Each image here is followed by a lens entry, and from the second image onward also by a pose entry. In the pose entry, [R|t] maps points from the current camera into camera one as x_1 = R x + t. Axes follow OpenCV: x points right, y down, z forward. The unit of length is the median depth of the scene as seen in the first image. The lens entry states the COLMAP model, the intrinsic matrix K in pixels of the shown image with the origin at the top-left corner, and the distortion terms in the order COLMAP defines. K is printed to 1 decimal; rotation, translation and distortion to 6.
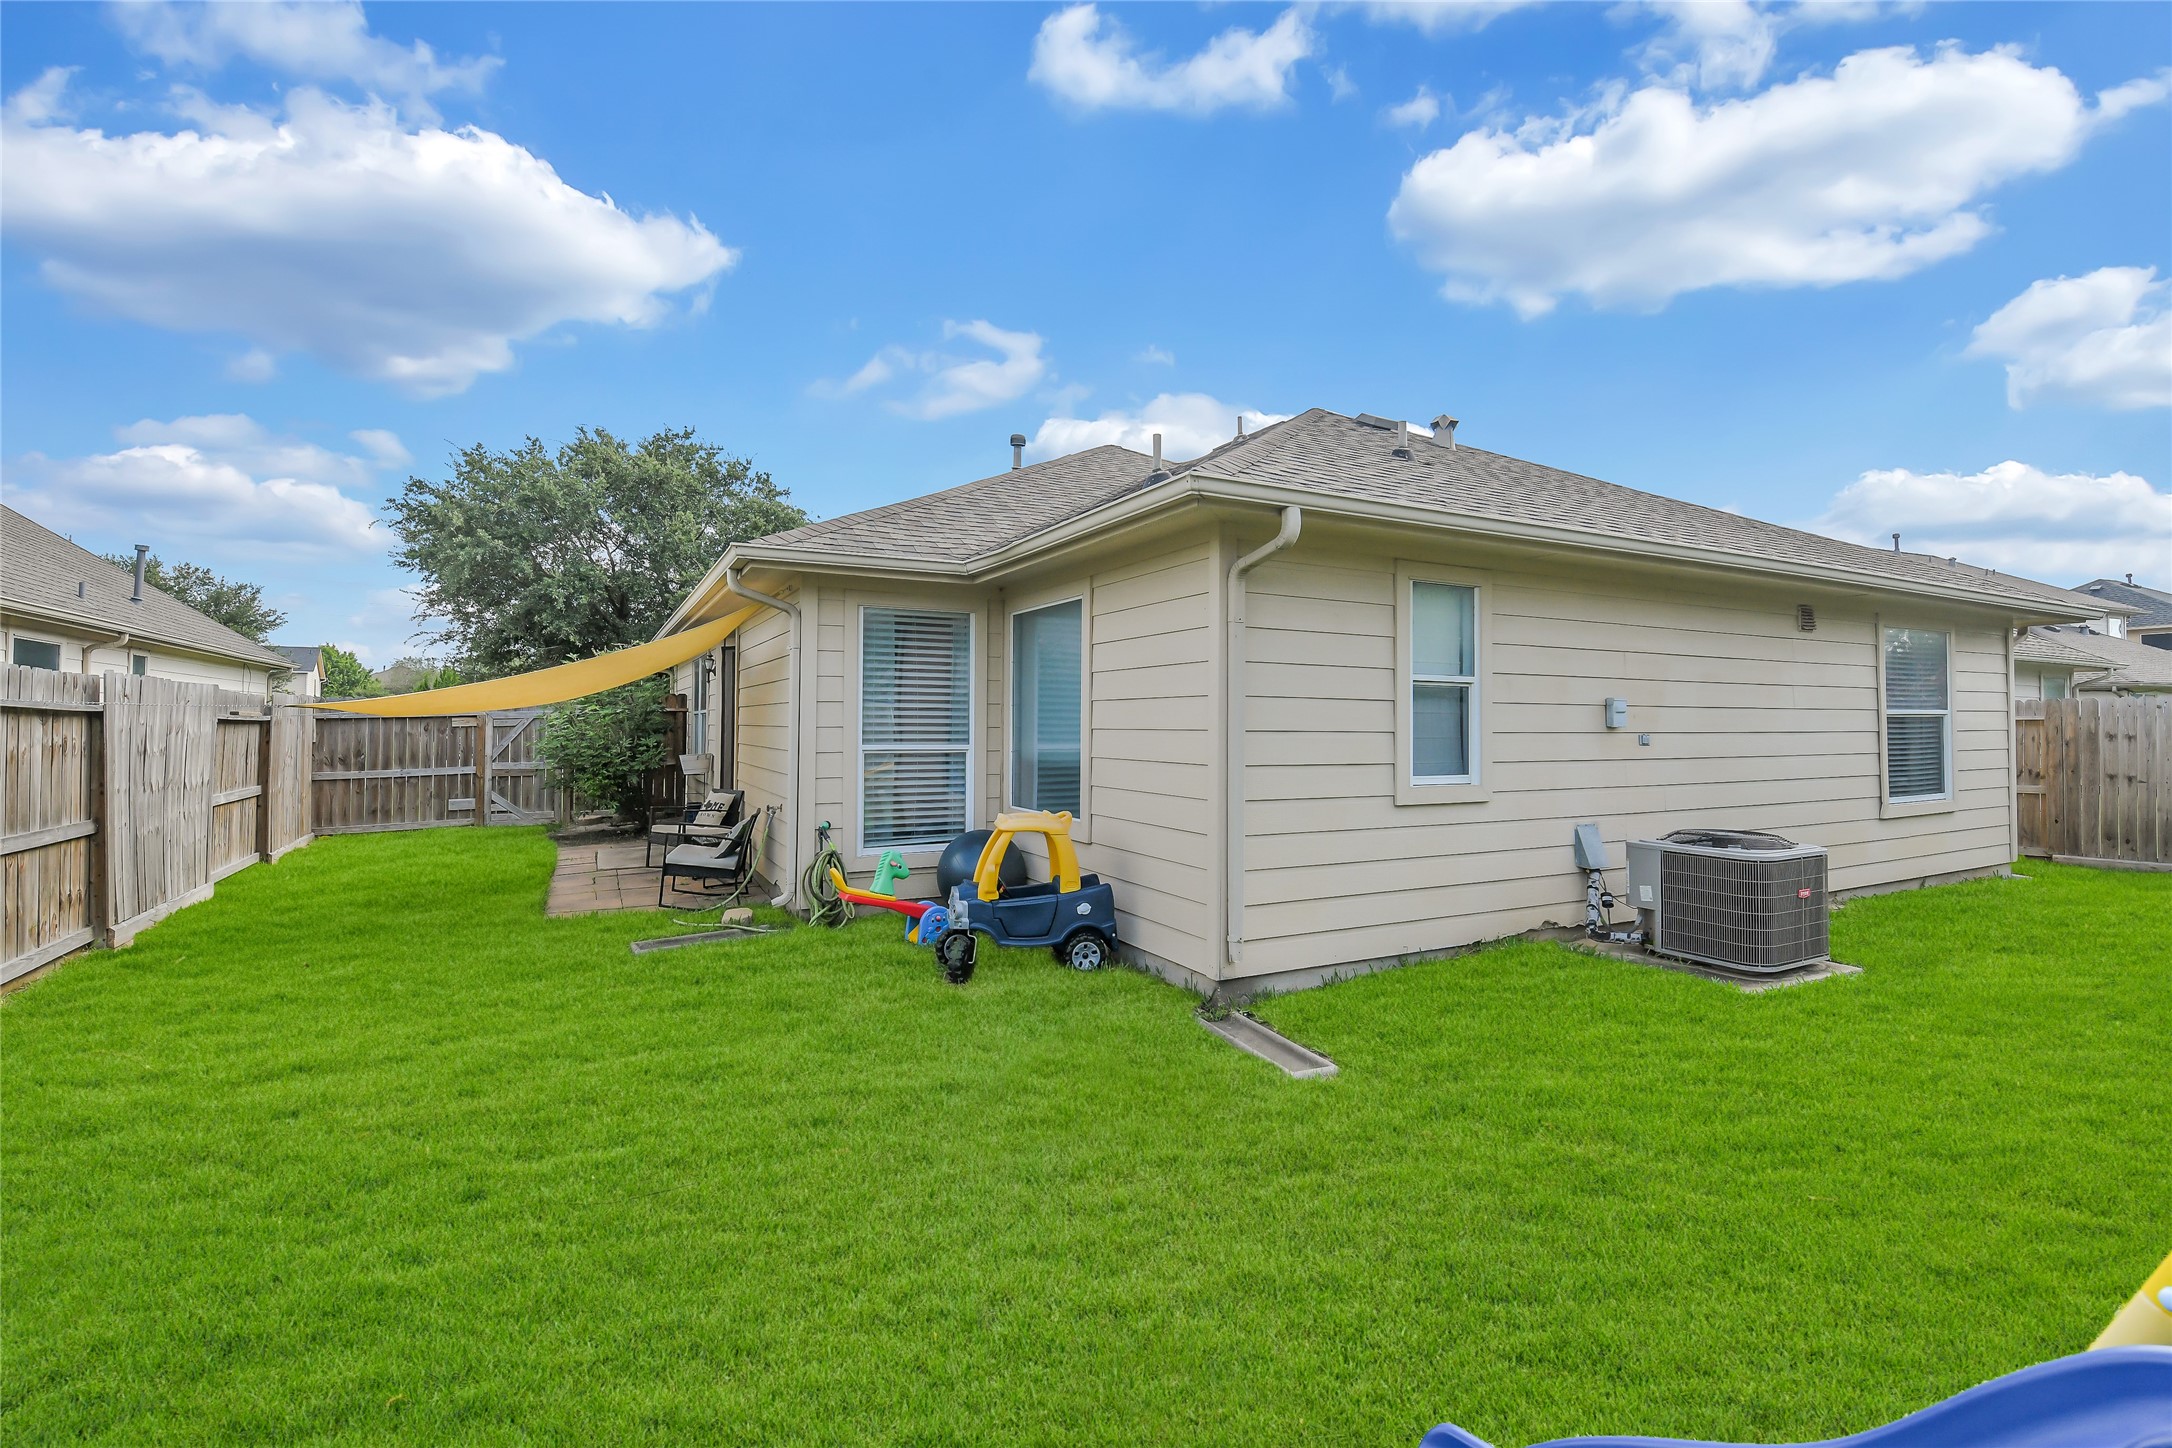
lens RADIAL K [[945.8, 0, 1094.5], [0, 945.8, 702.7], [0, 0, 1]] dist [0.007371, -0.000151]
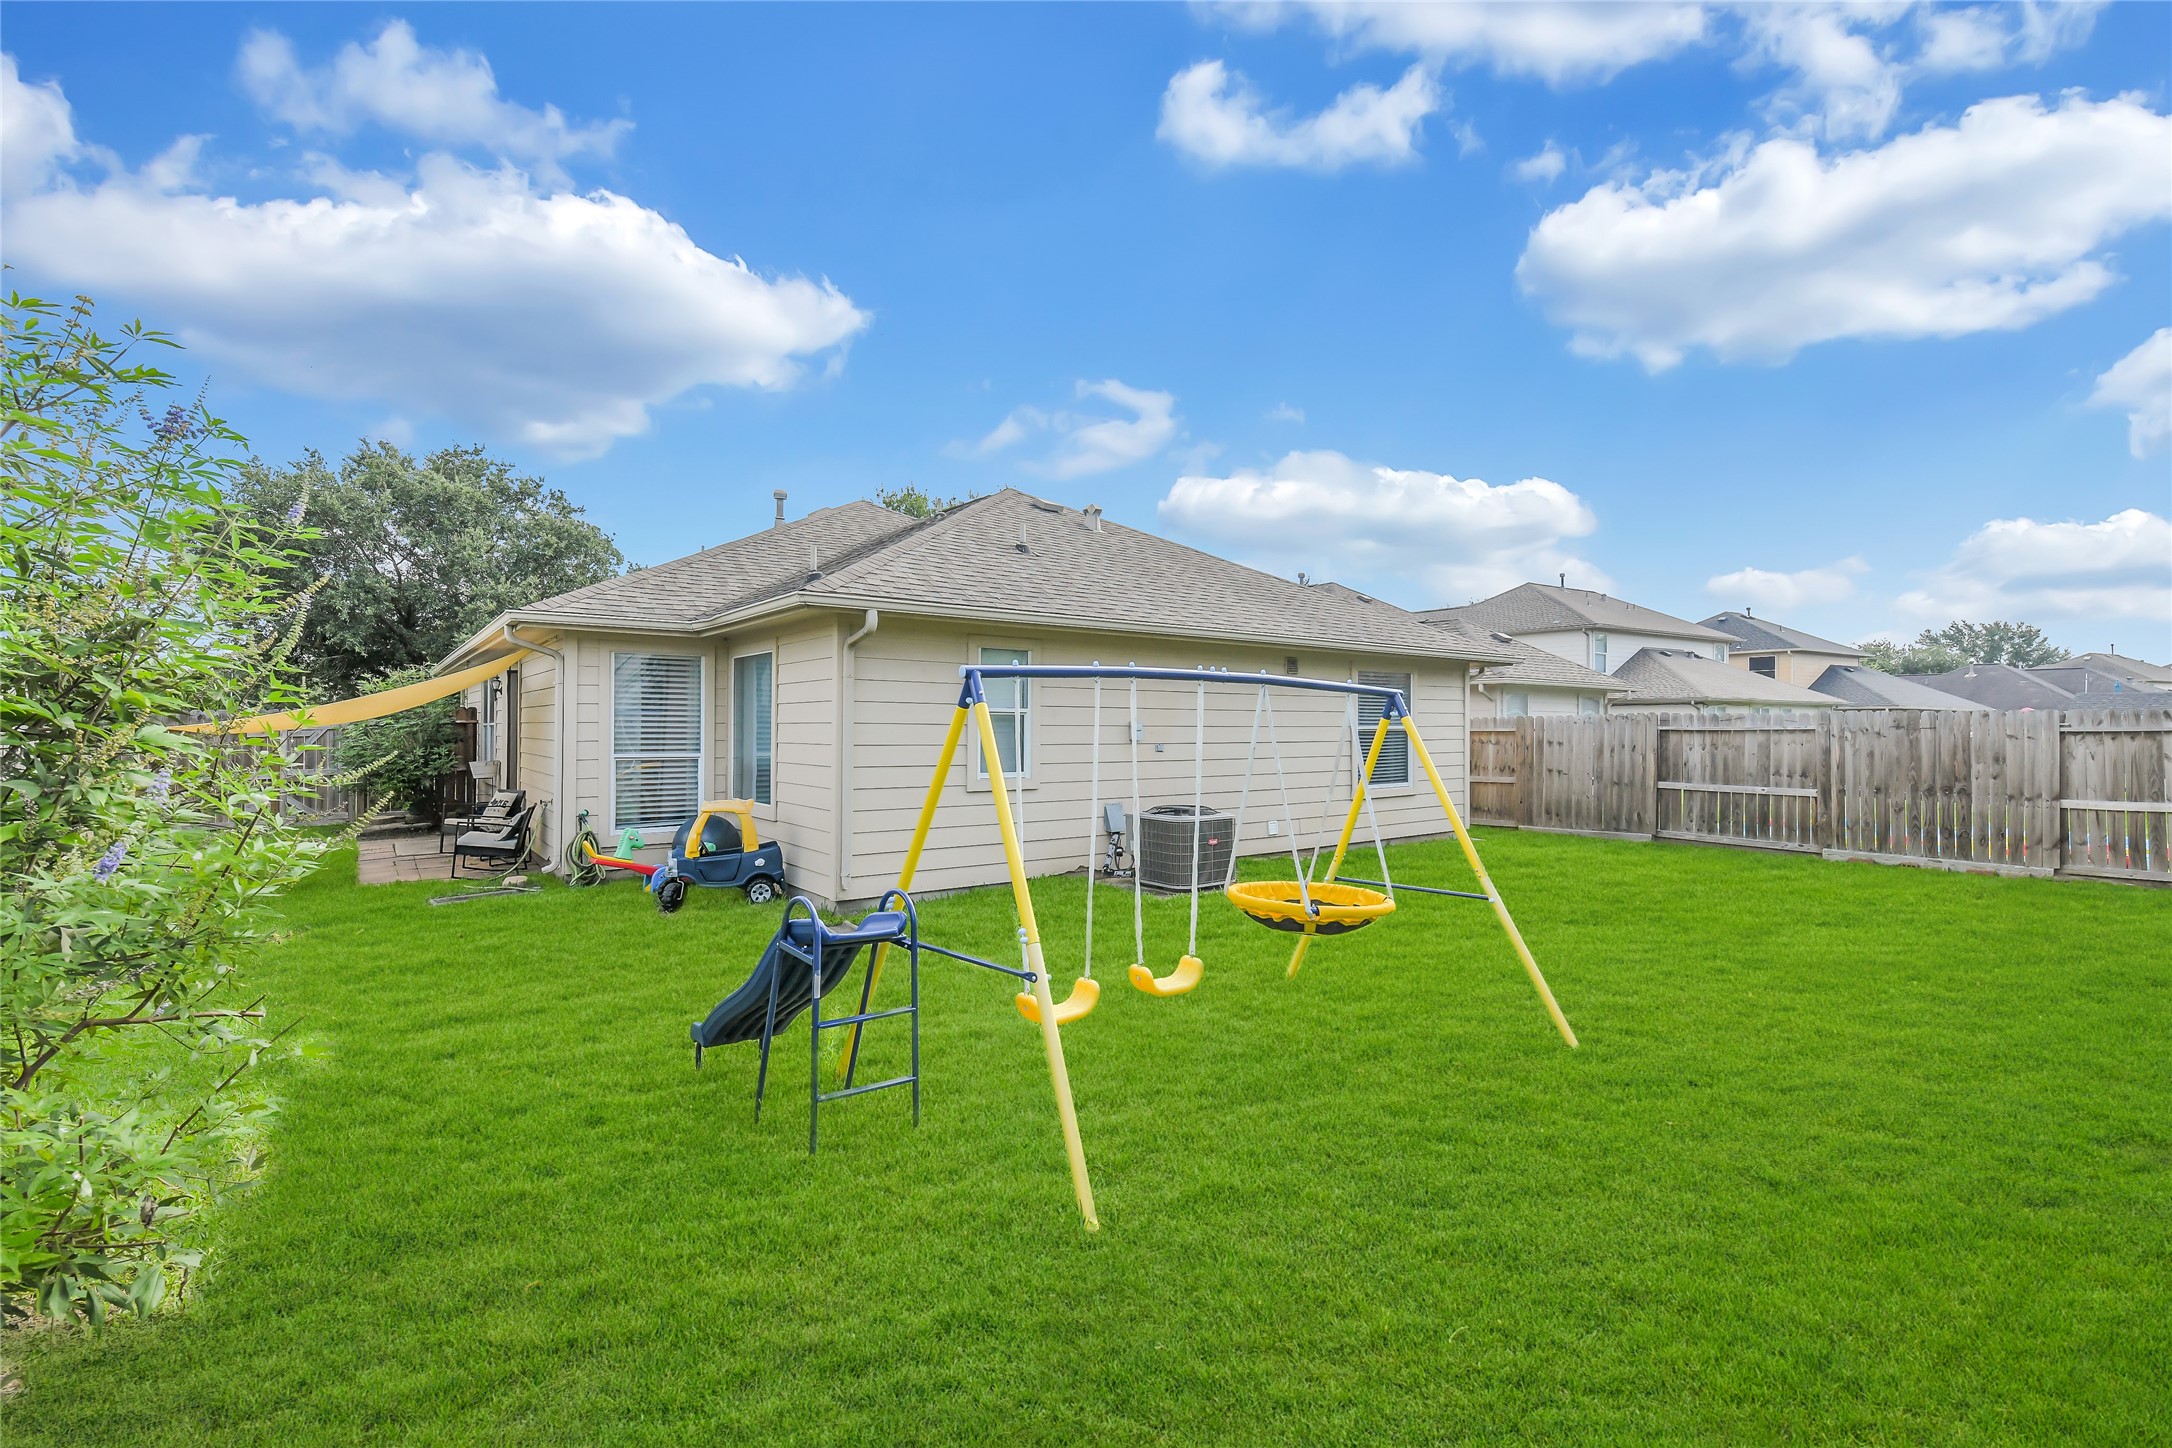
lens RADIAL K [[944.4, 0, 1086.0], [0, 944.4, 724.0], [0, 0, 1]] dist [0.001801, -0.003013]
pose [[0.986866, 0.000318, 0.161538, 0.138367], [-0.003394, 0.999818, 0.018761, -0.017763], [-0.161503, -0.019063, 0.986688, -0.302879]]
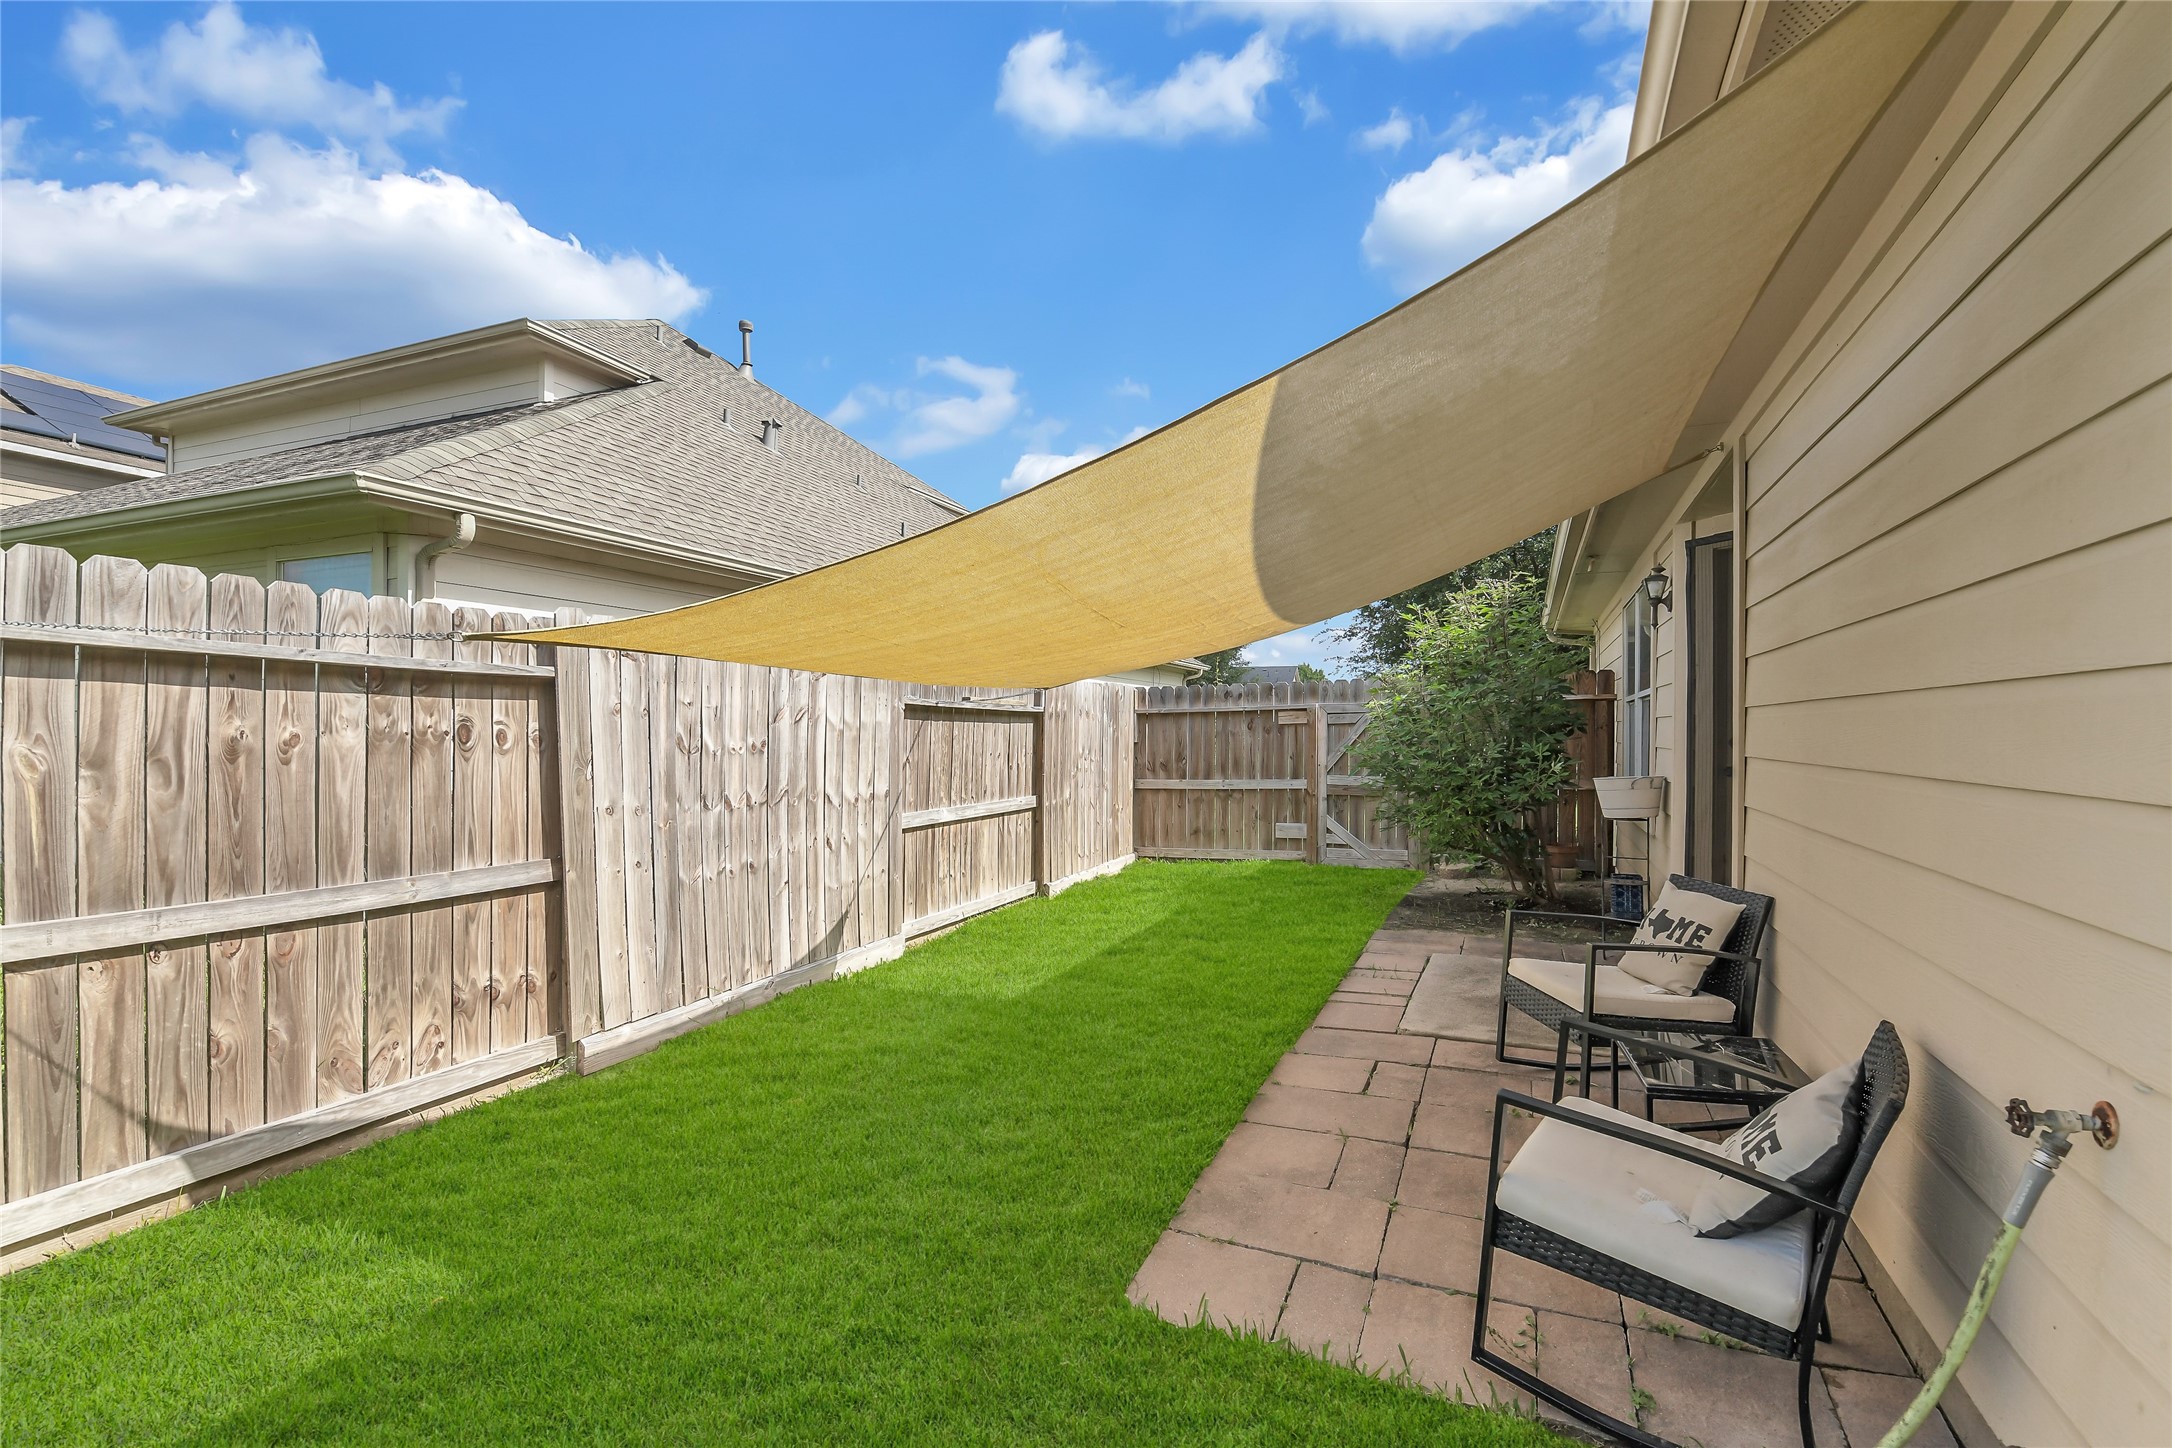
lens RADIAL K [[944.4, 0, 1086.0], [0, 944.4, 724.0], [0, 0, 1]] dist [0.001801, -0.003013]
pose [[0.599917, -0.003319, -0.800055, -0.217984], [0.012965, 0.999900, 0.005574, 0.022896], [0.799957, -0.013717, 0.599900, 0.530259]]
